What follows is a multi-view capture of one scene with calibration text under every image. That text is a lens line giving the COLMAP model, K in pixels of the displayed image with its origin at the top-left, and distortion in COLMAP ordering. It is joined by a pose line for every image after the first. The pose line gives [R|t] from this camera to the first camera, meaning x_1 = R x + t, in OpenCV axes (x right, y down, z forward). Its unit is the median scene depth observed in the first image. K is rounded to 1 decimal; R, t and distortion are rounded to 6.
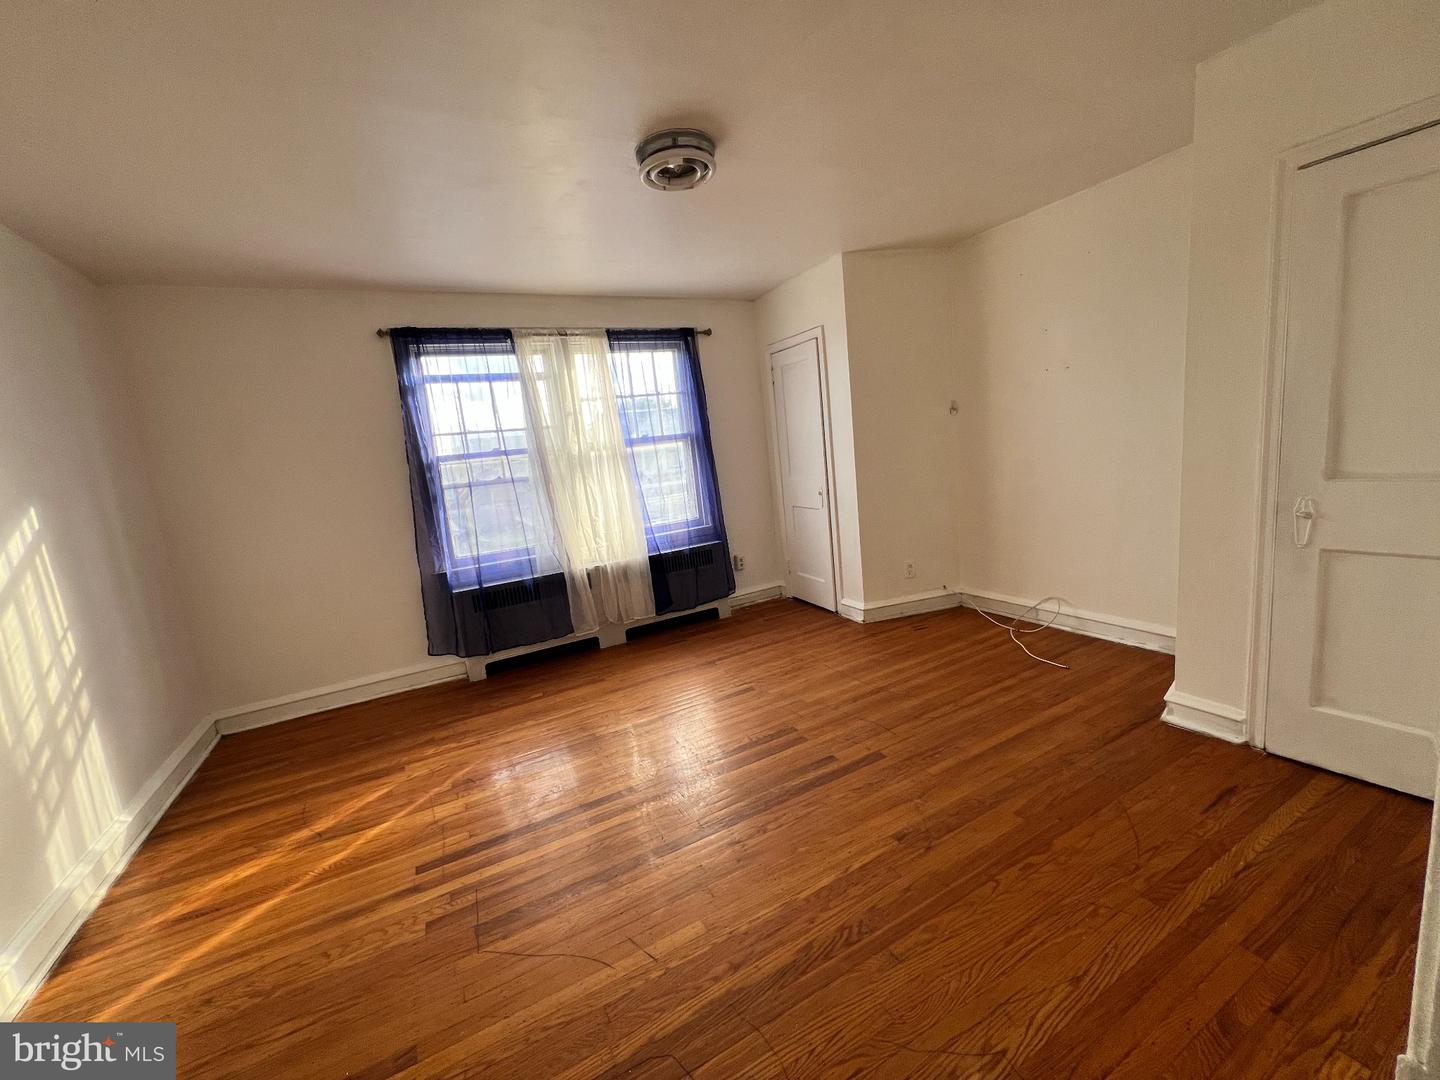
lens RADIAL K [[573.3, 0, 713.2], [0, 573.3, 541.1], [0, 0, 1]] dist [-0.002919, -0.000106]
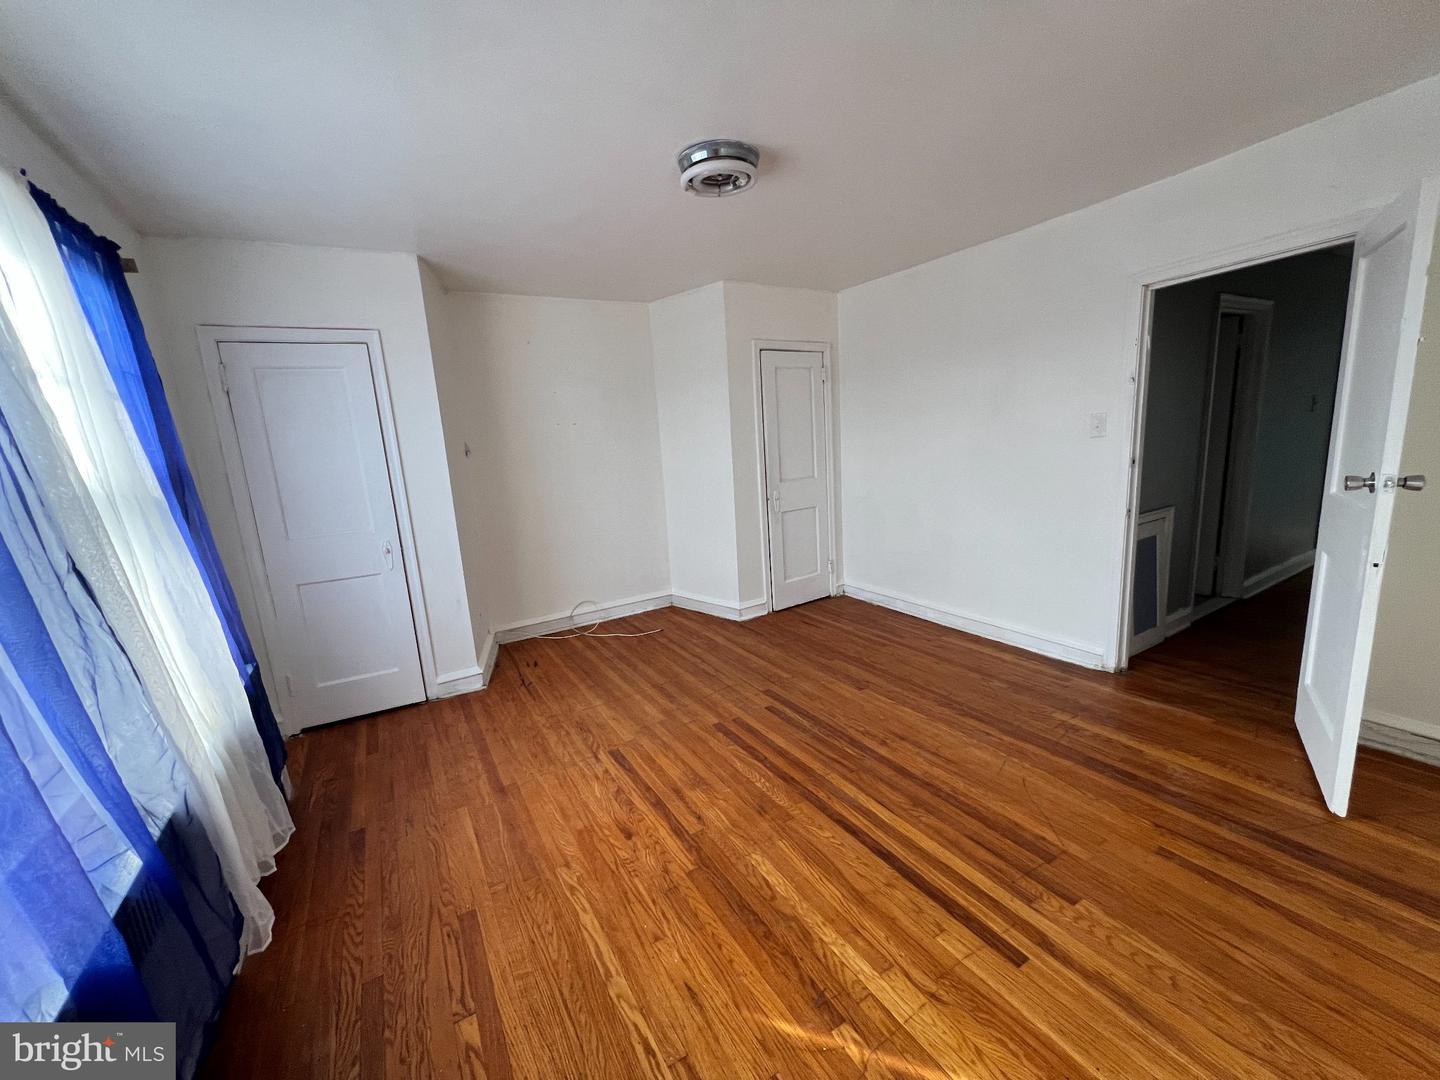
lens RADIAL K [[573.3, 0, 713.2], [0, 573.3, 541.1], [0, 0, 1]] dist [-0.002919, -0.000106]
pose [[-0.037940, -0.076017, 0.996384, -0.865342], [0.235725, 0.968282, 0.082849, -0.089650], [-0.971079, 0.238016, -0.018817, 0.910703]]
